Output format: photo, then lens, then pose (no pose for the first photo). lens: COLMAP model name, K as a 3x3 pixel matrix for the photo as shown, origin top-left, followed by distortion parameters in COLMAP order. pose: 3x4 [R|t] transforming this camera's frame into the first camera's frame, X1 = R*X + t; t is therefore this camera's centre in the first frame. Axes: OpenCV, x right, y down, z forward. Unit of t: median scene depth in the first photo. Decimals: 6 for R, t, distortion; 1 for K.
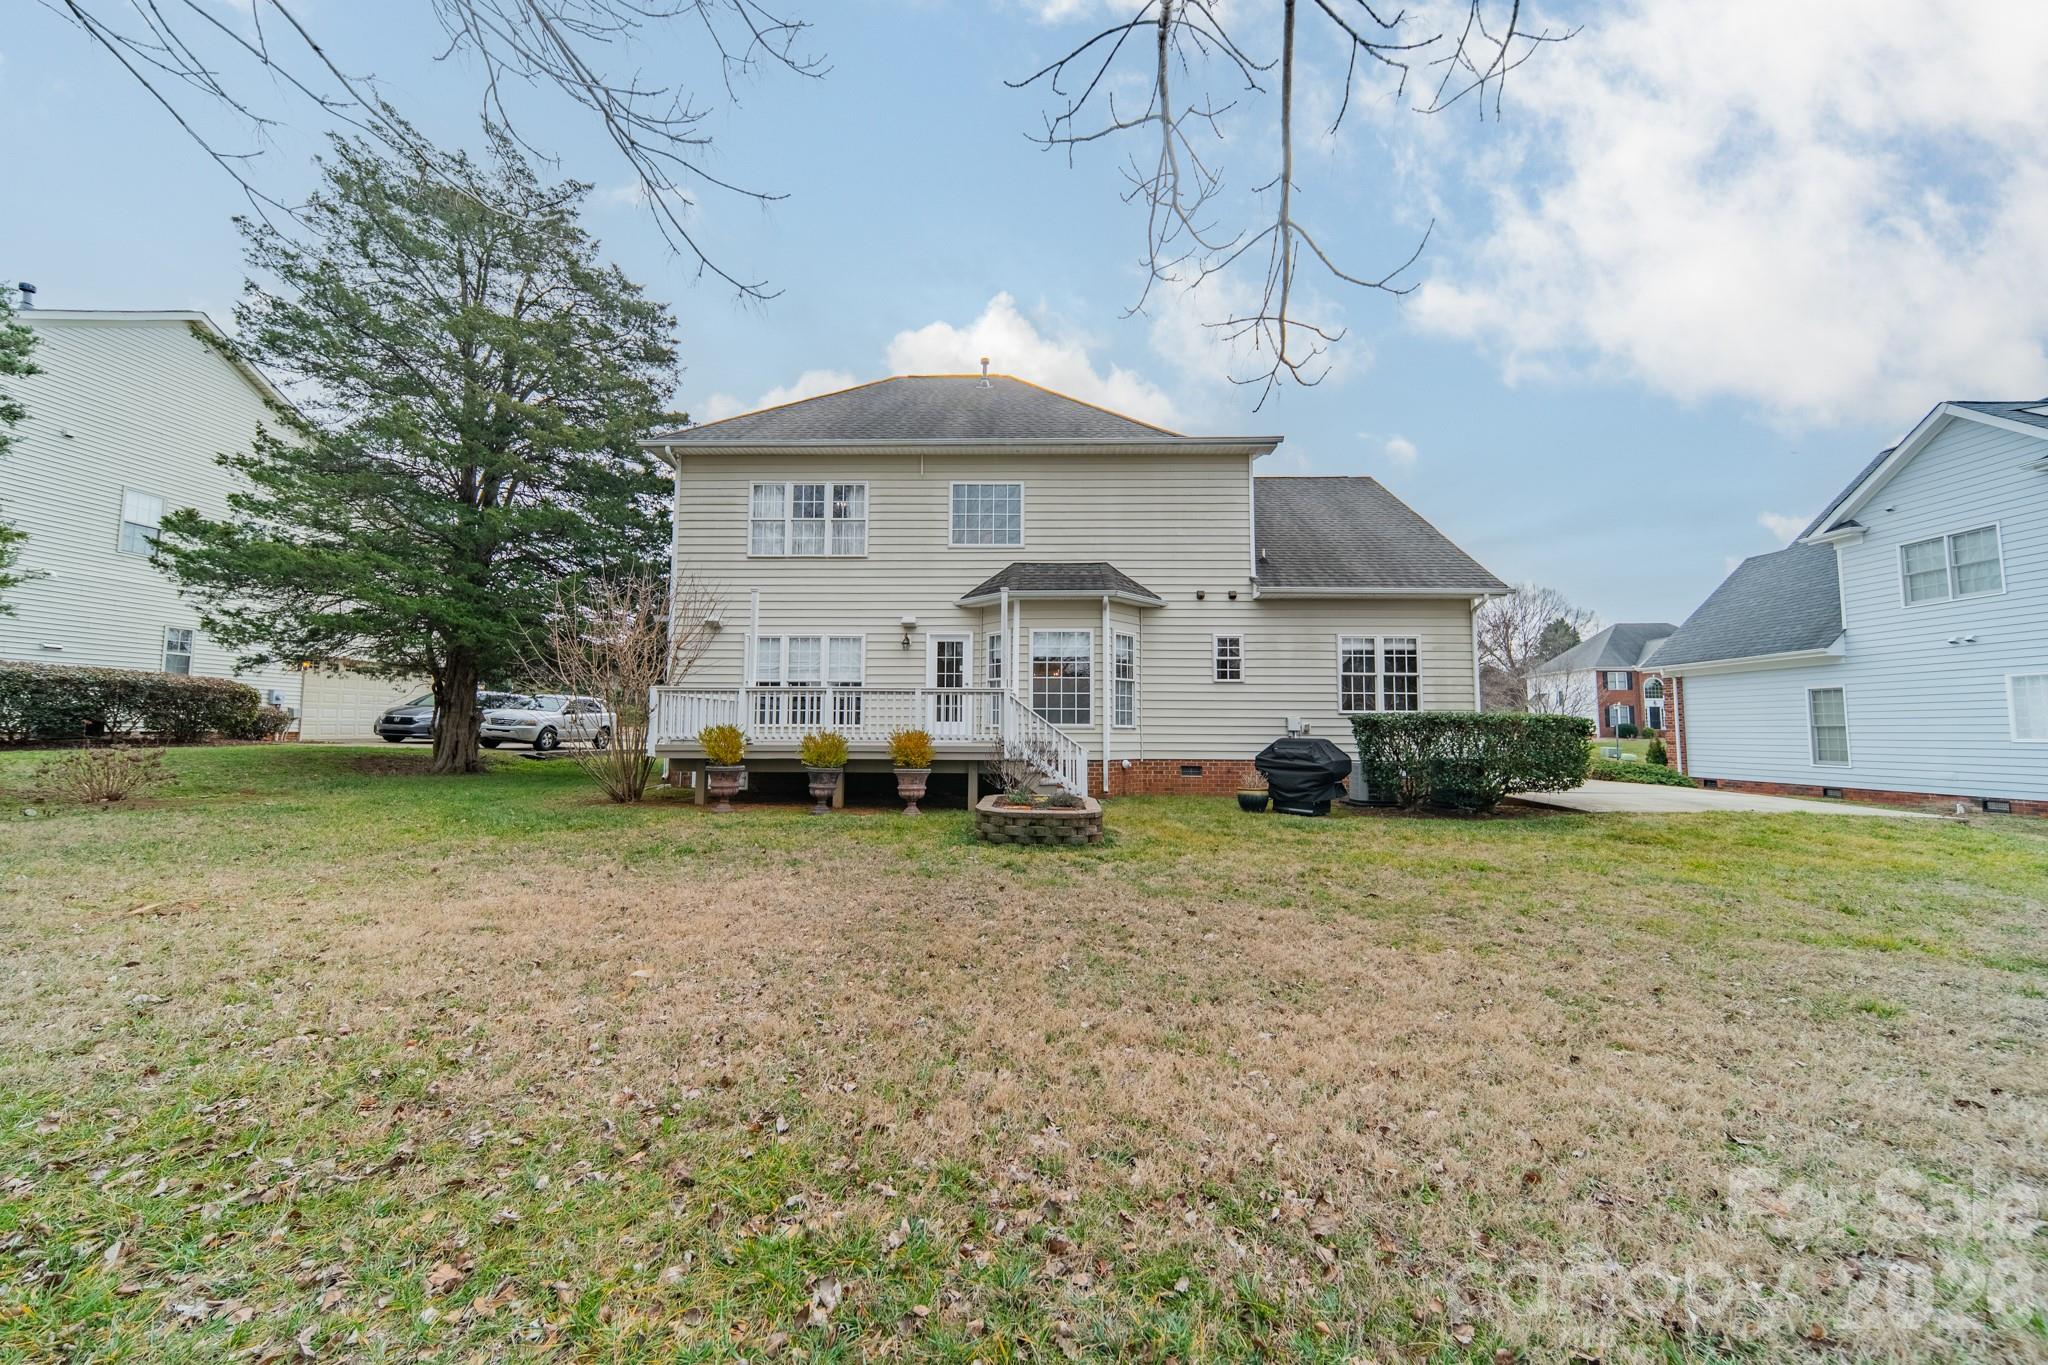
lens RADIAL K [[722.1, 0, 1015.2], [0, 722.1, 677.9], [0, 0, 1]] dist [0.007395, 0.000084]
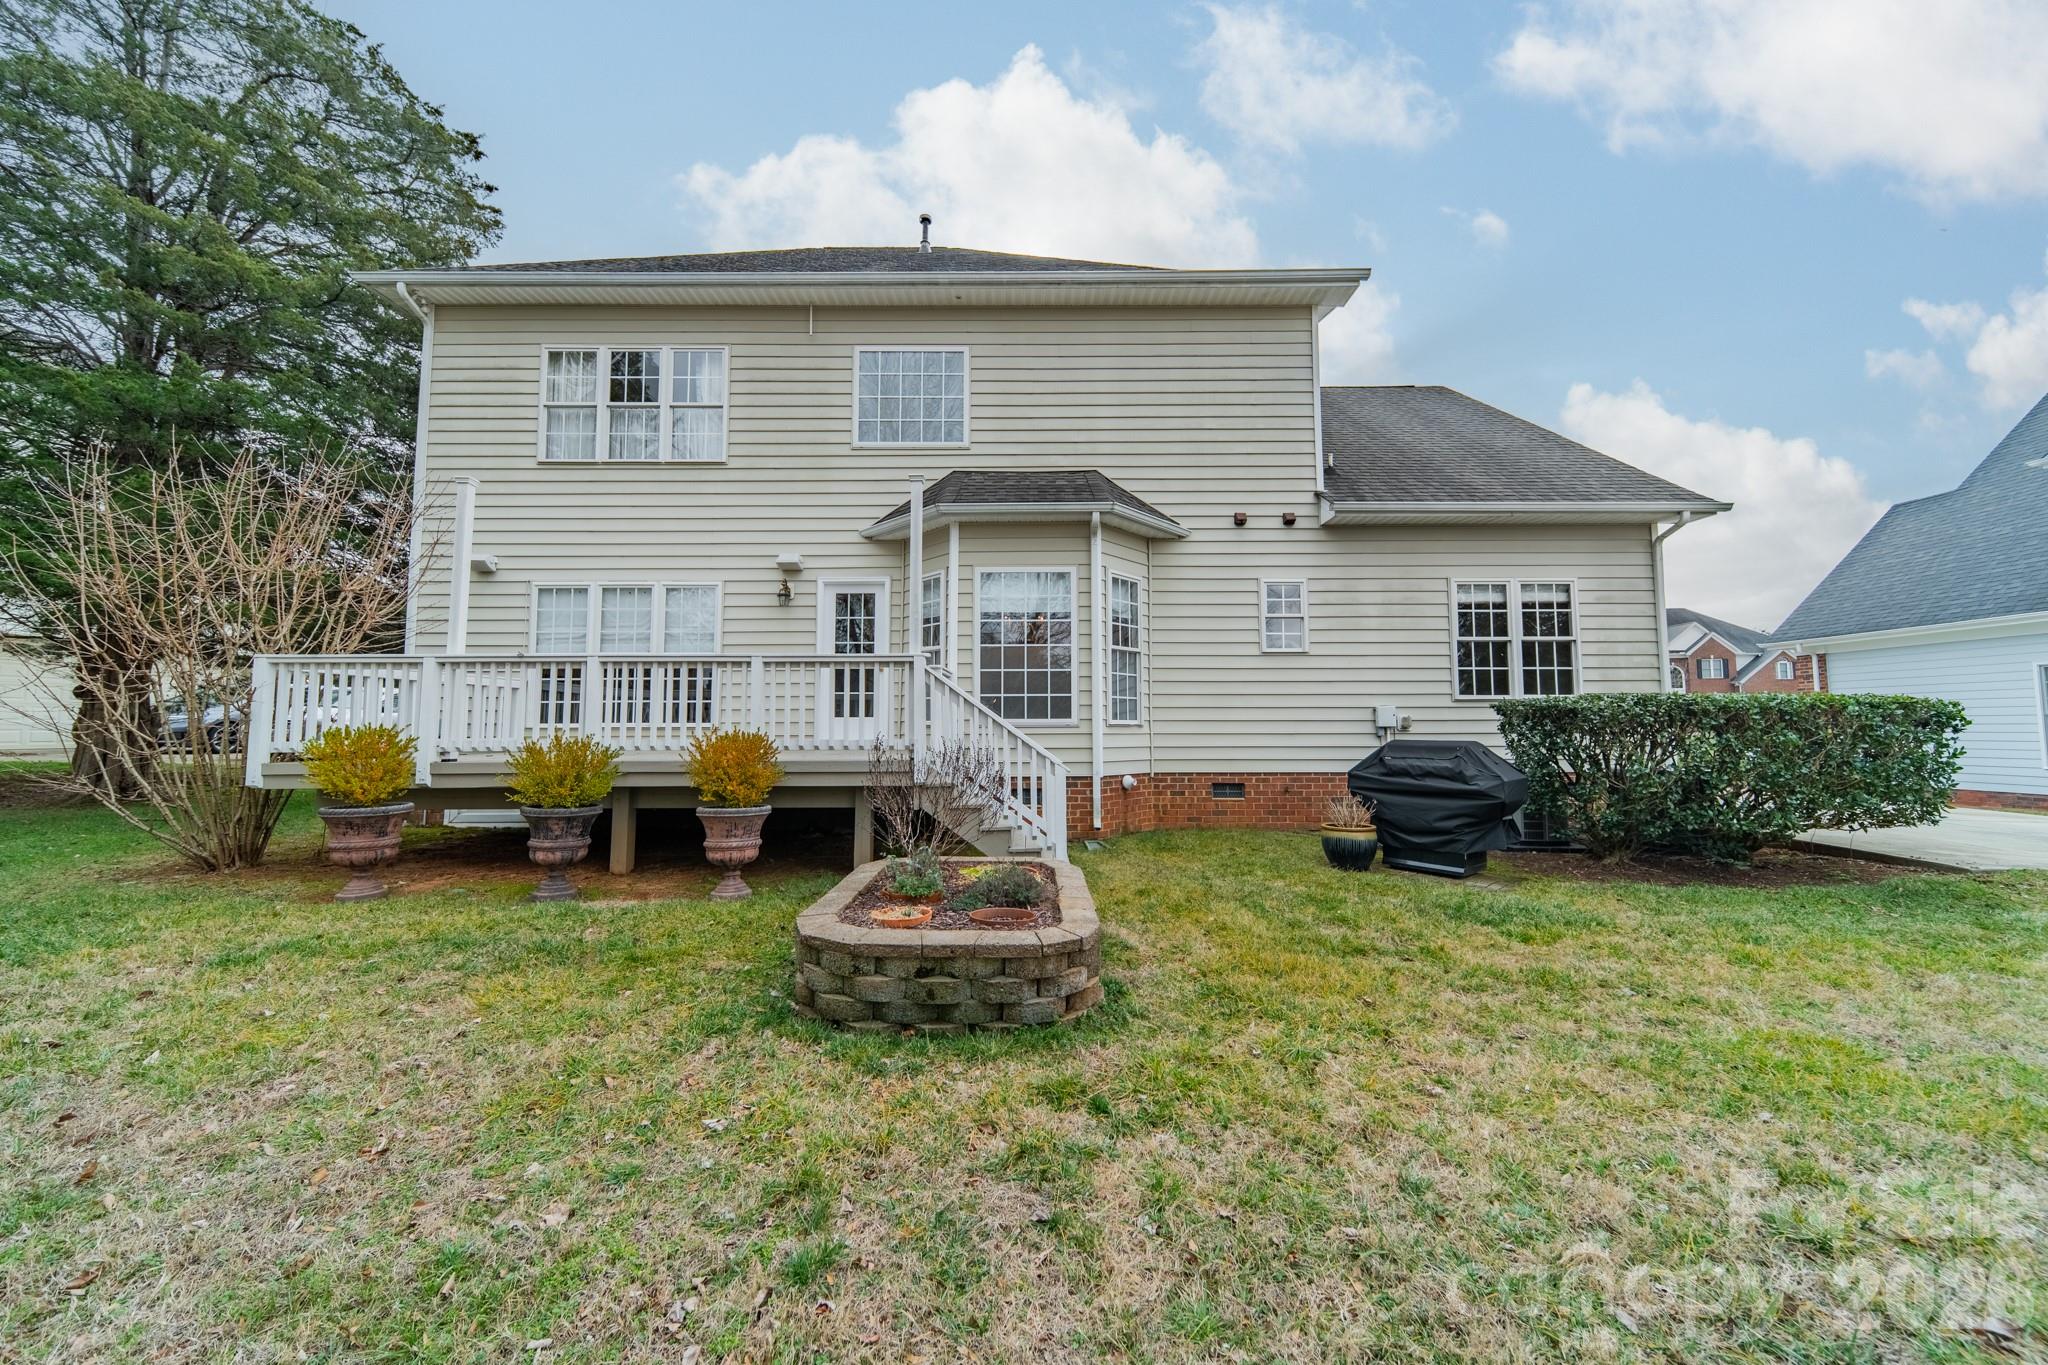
lens RADIAL K [[722.1, 0, 1033.0], [0, 722.1, 673.3], [0, 0, 1]] dist [0.007395, 0.000084]
pose [[0.998836, -0.004486, 0.048028, 0.039839], [0.004568, 0.999988, -0.001587, 0.024758], [-0.048021, 0.001805, 0.998845, 0.371185]]
